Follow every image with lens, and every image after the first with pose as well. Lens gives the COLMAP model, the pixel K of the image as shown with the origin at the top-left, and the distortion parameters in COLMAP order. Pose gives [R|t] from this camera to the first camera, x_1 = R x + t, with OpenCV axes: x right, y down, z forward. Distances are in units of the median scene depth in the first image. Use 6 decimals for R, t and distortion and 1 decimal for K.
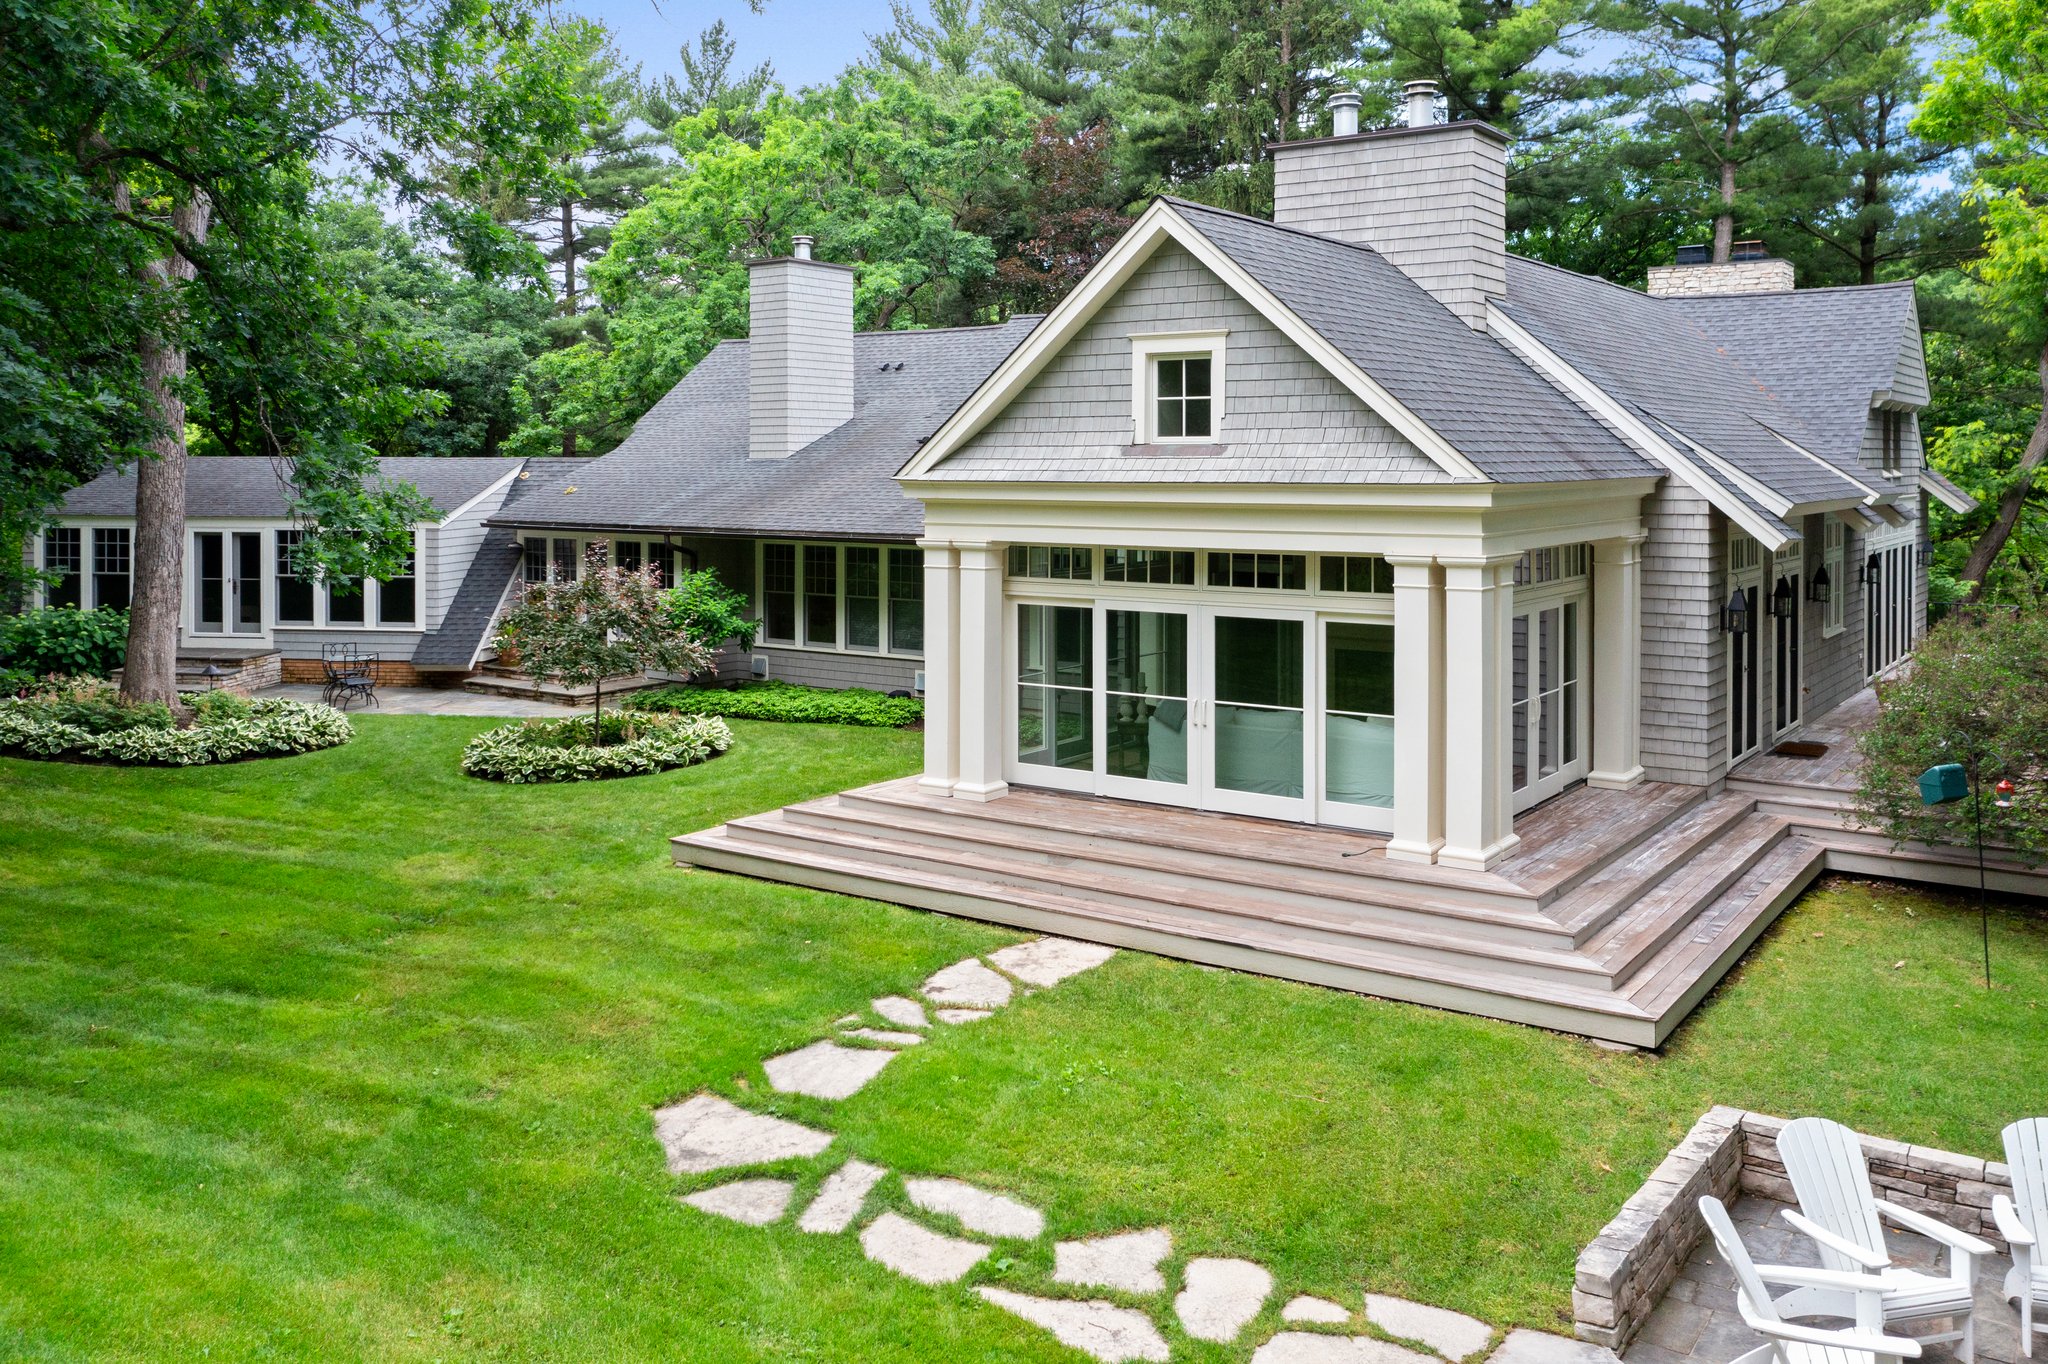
lens RADIAL K [[1725.7, 0, 1022.7], [0, 1725.7, 484.7], [0, 0, 1]] dist [0.009688, -0.001841]
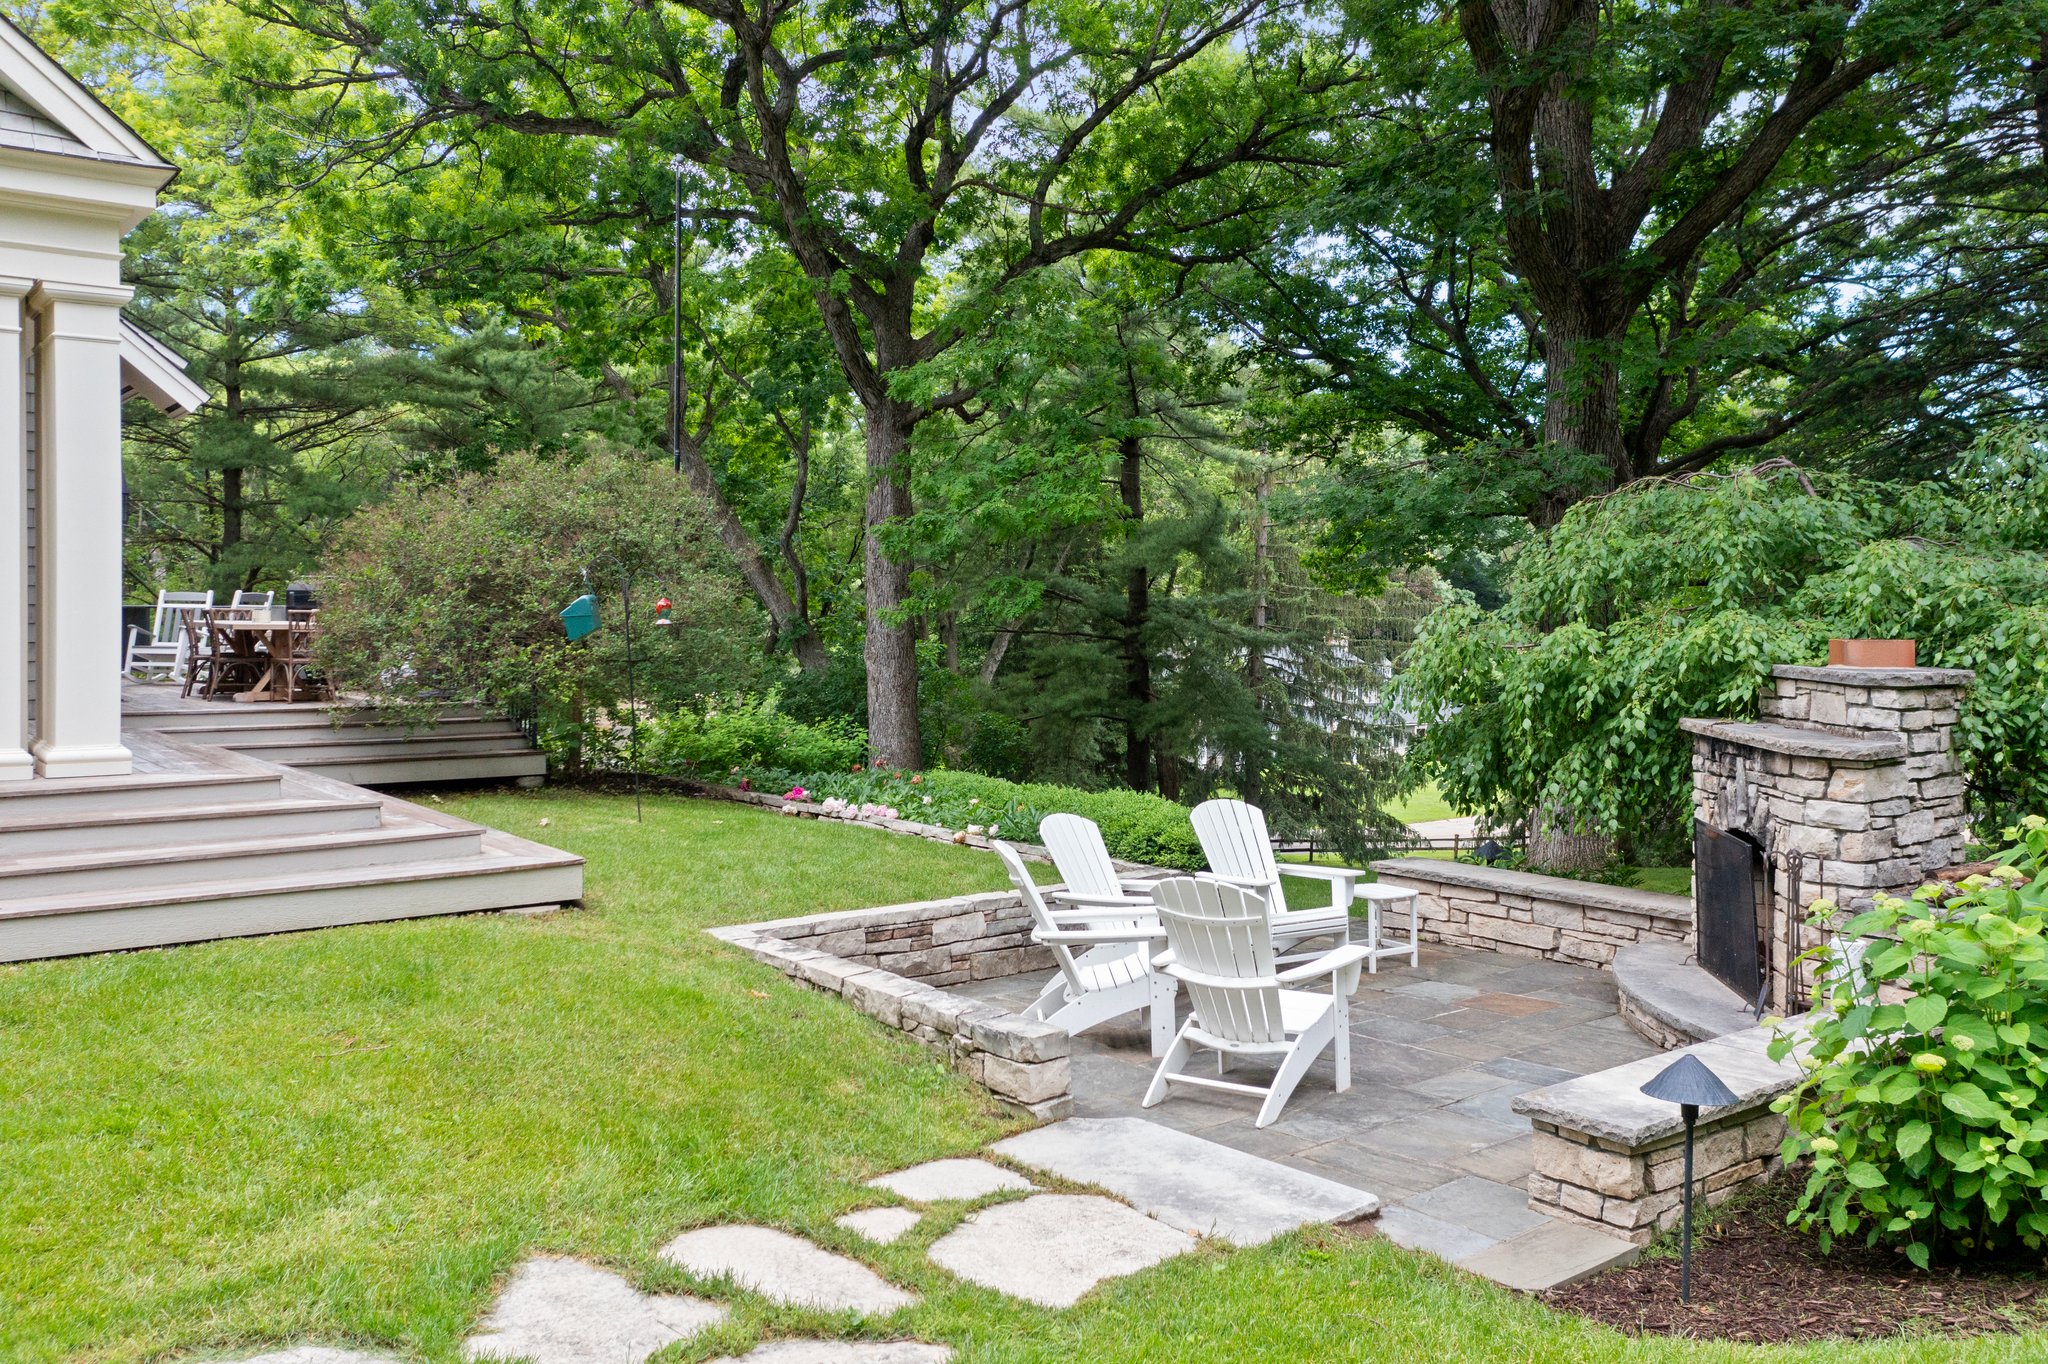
lens RADIAL K [[1617.0, 0, 1023.3], [0, 1617.0, 659.9], [0, 0, 1]] dist [0.000092, -0.000358]
pose [[0.265565, -0.015918, 0.963962, -0.193058], [0.004592, 0.999873, 0.015246, 0.144213], [-0.964082, 0.000378, 0.265604, 0.426129]]
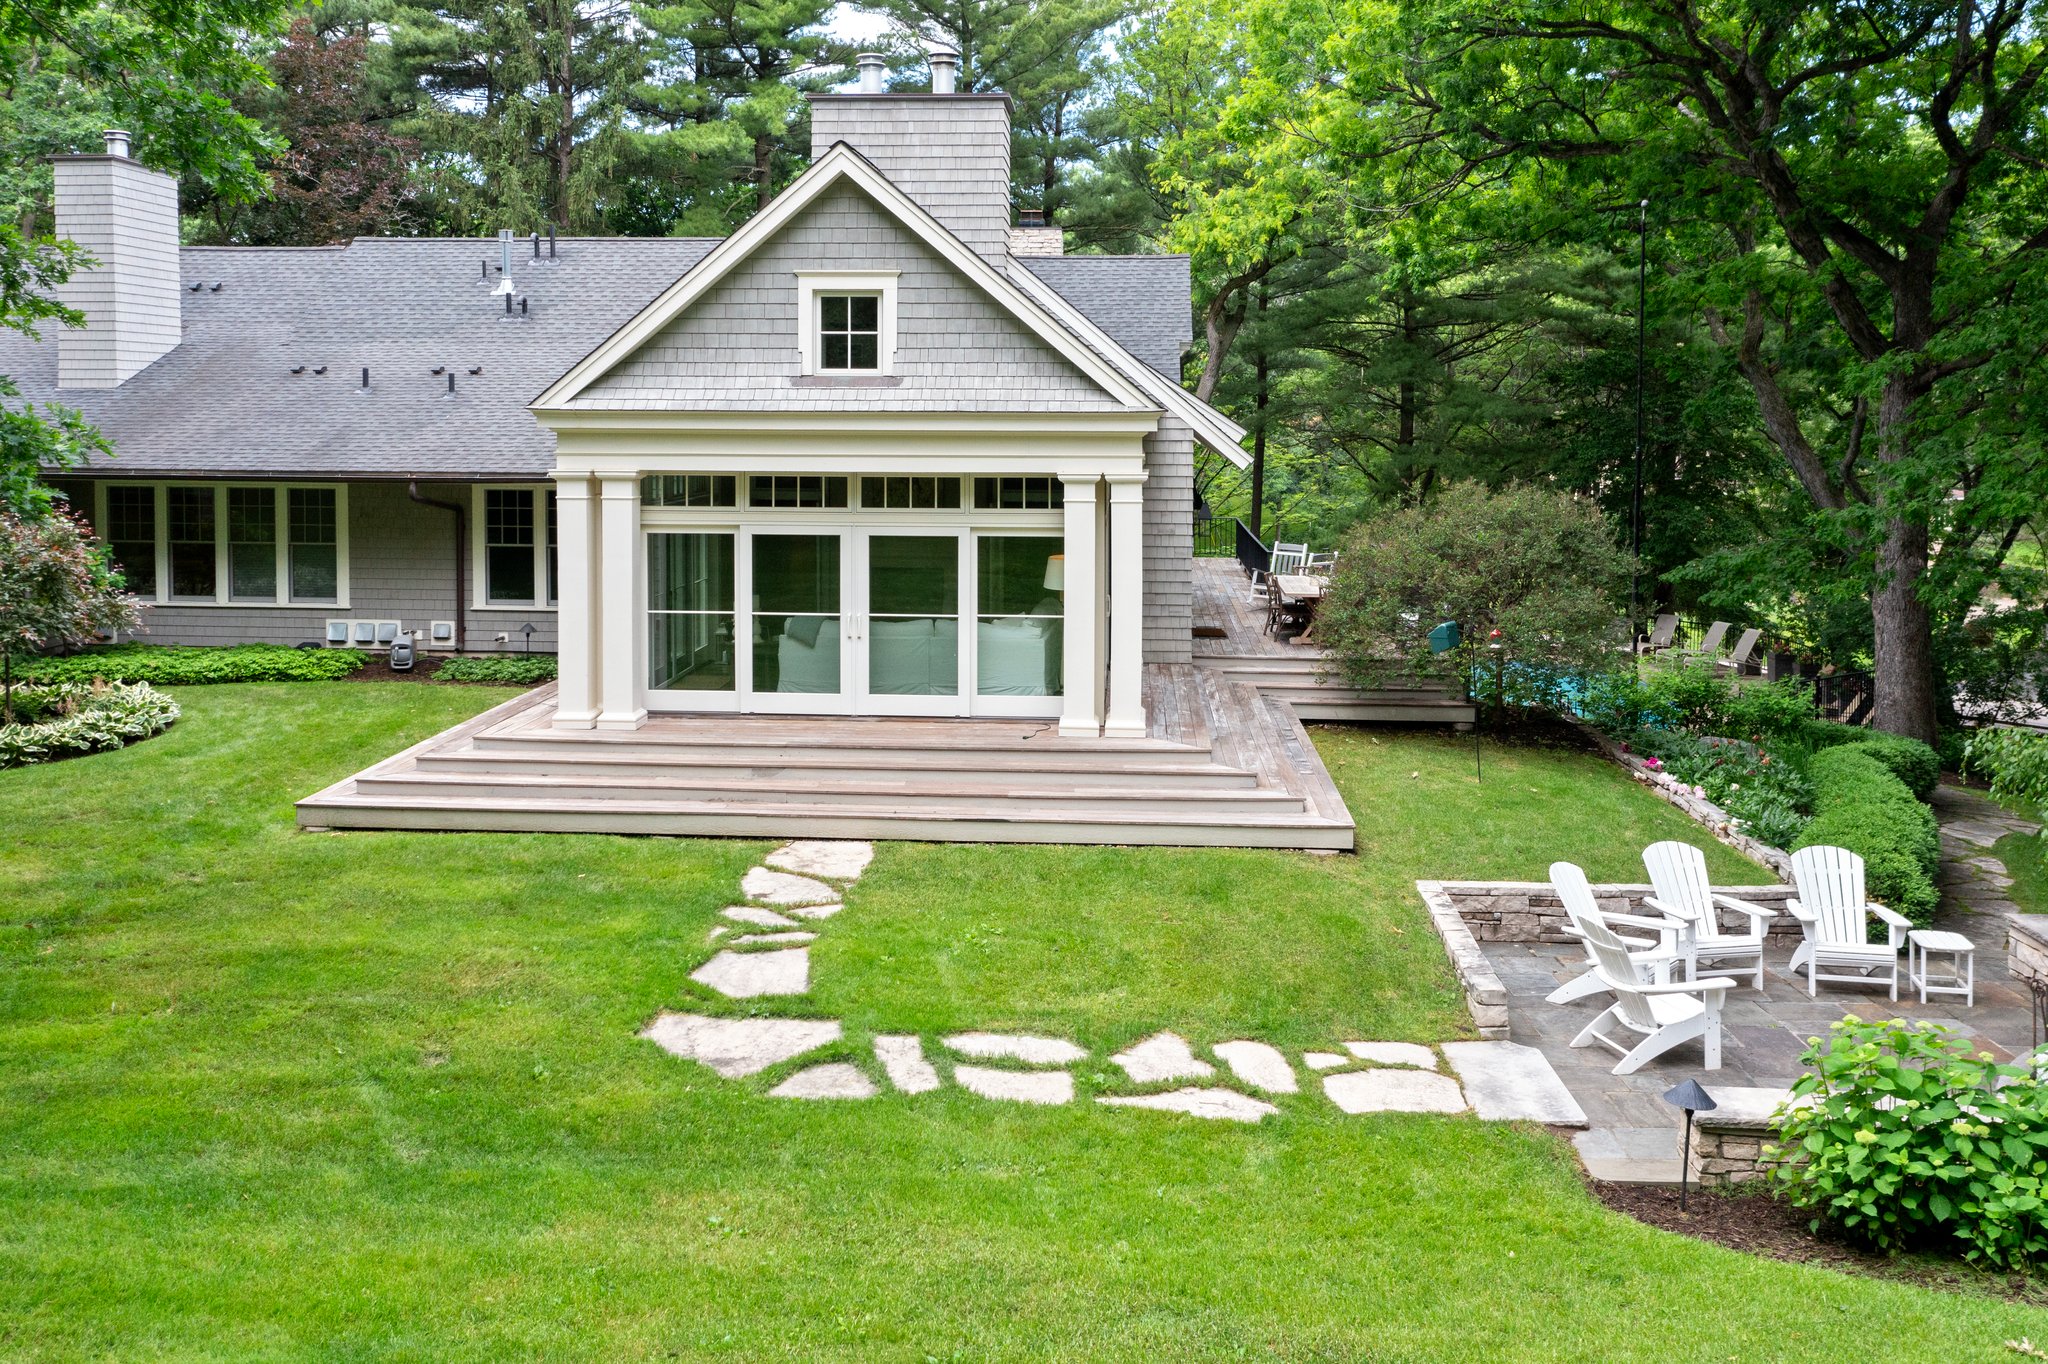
lens RADIAL K [[1732.4, 0, 1024.3], [0, 1732.4, 486.4], [0, 0, 1]] dist [0.005772, 0.005402]
pose [[0.846761, -0.018512, 0.531651, -0.363397], [0.000586, 0.999426, 0.033866, 0.008101], [-0.531972, -0.028364, 0.846286, 0.029839]]
